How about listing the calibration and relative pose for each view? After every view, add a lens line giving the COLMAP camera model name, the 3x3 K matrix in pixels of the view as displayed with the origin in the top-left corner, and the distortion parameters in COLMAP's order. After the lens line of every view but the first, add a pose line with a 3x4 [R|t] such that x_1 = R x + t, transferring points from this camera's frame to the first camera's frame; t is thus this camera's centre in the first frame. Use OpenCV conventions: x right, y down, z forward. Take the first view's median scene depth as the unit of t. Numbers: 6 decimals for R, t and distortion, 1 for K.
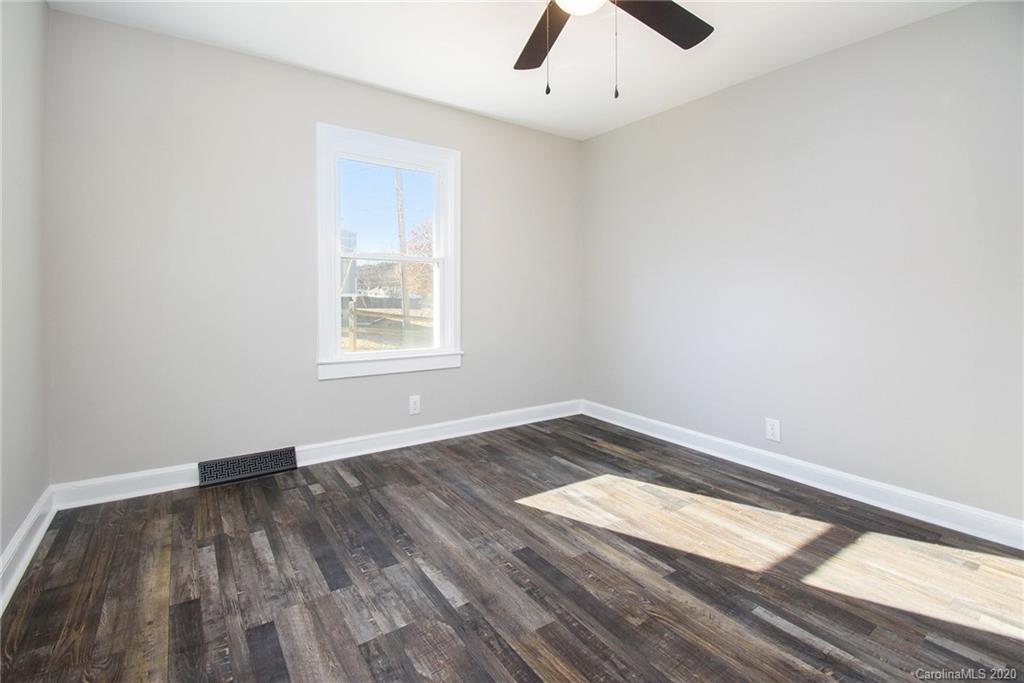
lens RADIAL K [[459.1, 0, 510.8], [0, 459.1, 299.8], [0, 0, 1]] dist [0.020812, -0.022296]
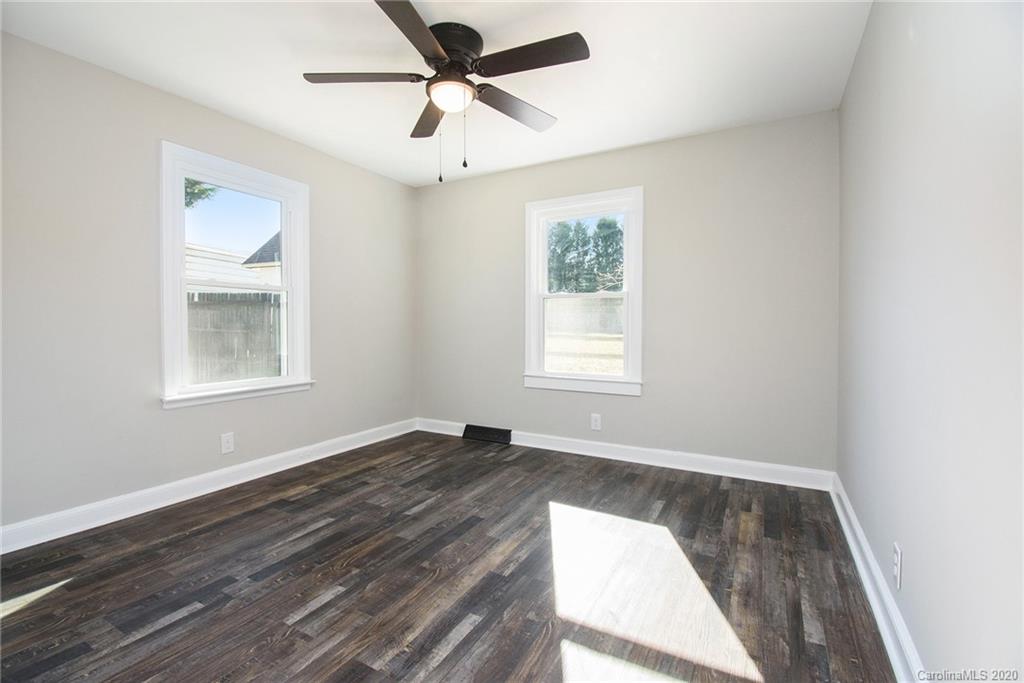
lens RADIAL K [[469.9, 0, 498.8], [0, 469.9, 319.5], [0, 0, 1]] dist [0.021631, -0.026364]
pose [[0.427816, -0.018010, -0.903686, 1.295230], [-0.009051, 0.999666, -0.024208, 0.005887], [0.903821, 0.018535, 0.427510, 0.468145]]
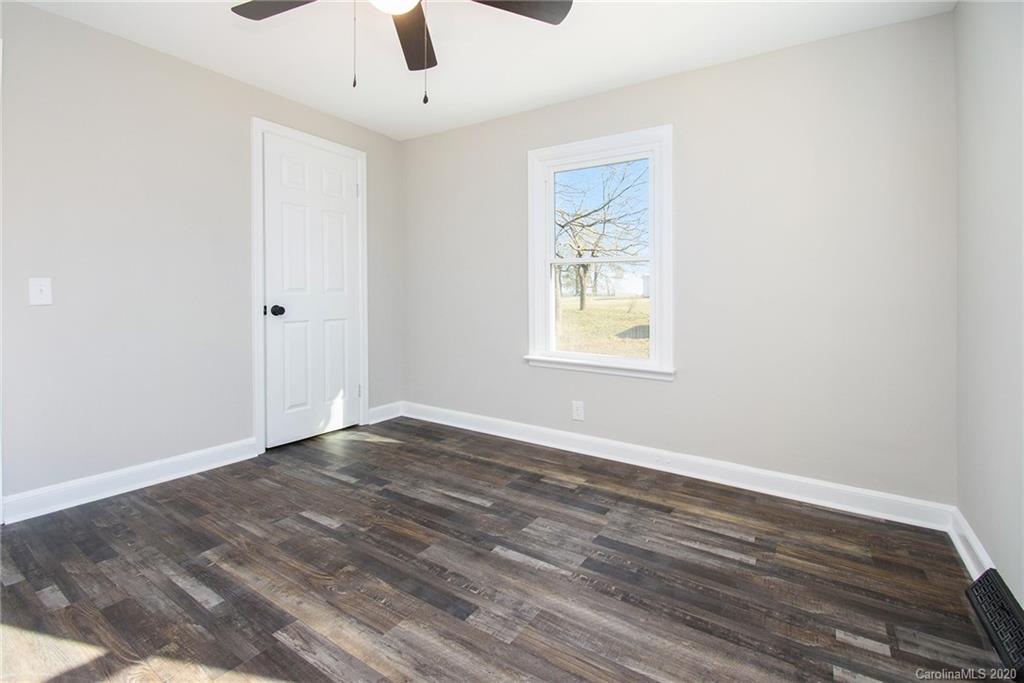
lens RADIAL K [[459.1, 0, 510.8], [0, 459.1, 299.8], [0, 0, 1]] dist [0.020812, -0.022296]
pose [[-0.929104, -0.022734, -0.369120, 0.266637], [-0.029466, 0.999486, 0.012609, -0.013130], [0.368643, 0.022592, -0.929296, 1.775839]]
